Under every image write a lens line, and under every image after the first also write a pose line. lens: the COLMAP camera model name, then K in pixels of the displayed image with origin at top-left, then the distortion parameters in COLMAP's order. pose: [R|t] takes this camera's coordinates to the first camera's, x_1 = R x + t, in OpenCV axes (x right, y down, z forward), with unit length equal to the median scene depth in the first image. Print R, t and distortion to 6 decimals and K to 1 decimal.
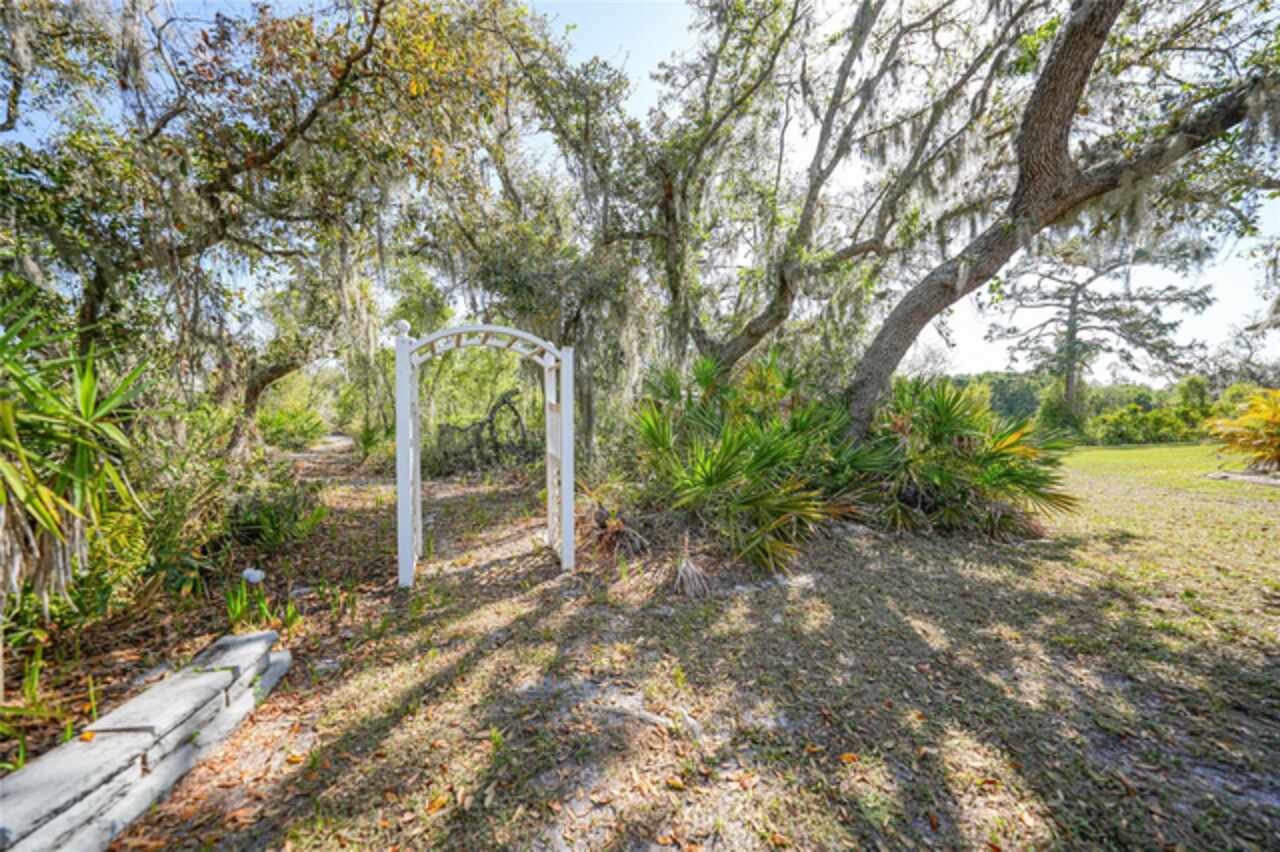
lens RADIAL K [[447.1, 0, 644.4], [0, 447.1, 421.6], [0, 0, 1]] dist [-0.014701, 0.002662]
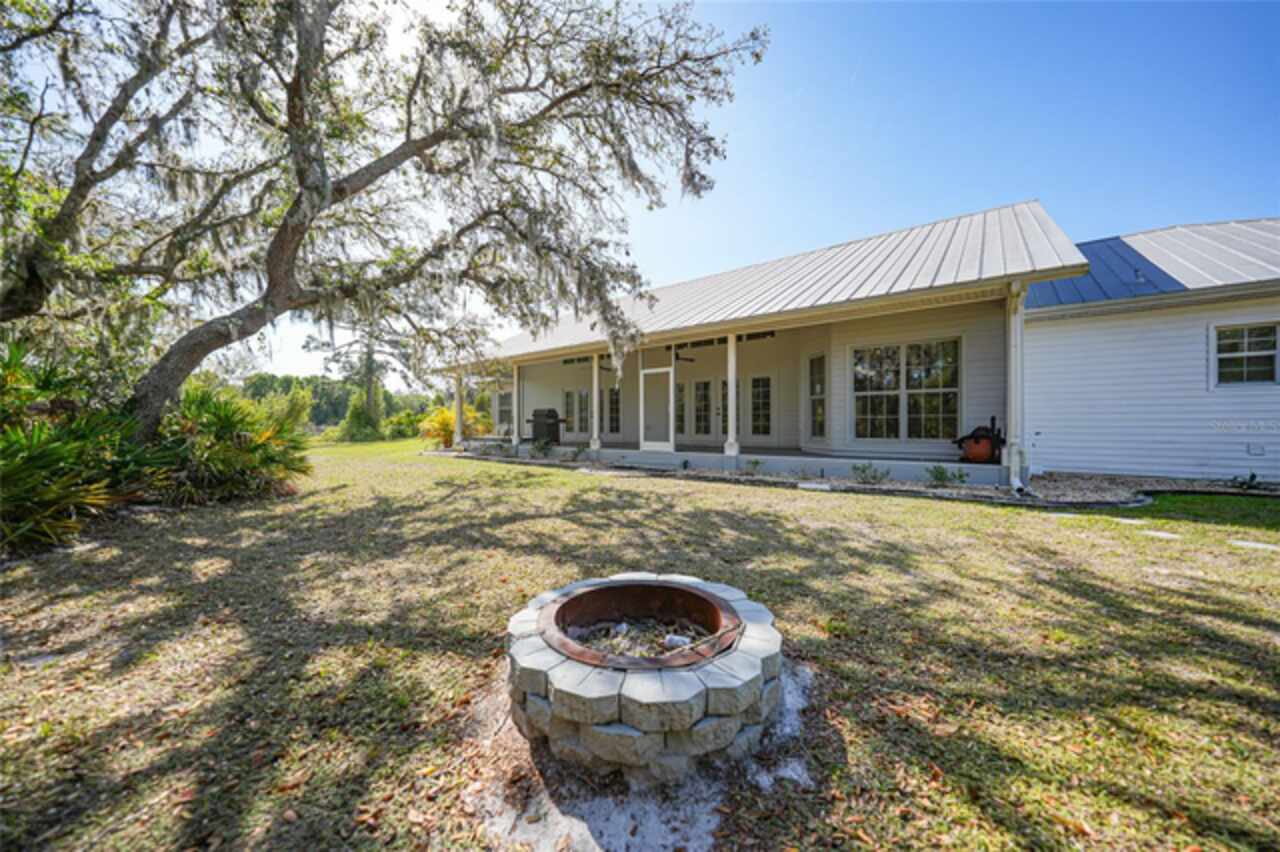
lens RADIAL K [[447.1, 0, 649.1], [0, 447.1, 421.8], [0, 0, 1]] dist [-0.014701, 0.002662]
pose [[0.273316, -0.006197, 0.961904, -0.213915], [0.007904, 0.999960, 0.004196, -0.003504], [-0.961892, 0.006456, 0.273354, -0.468049]]
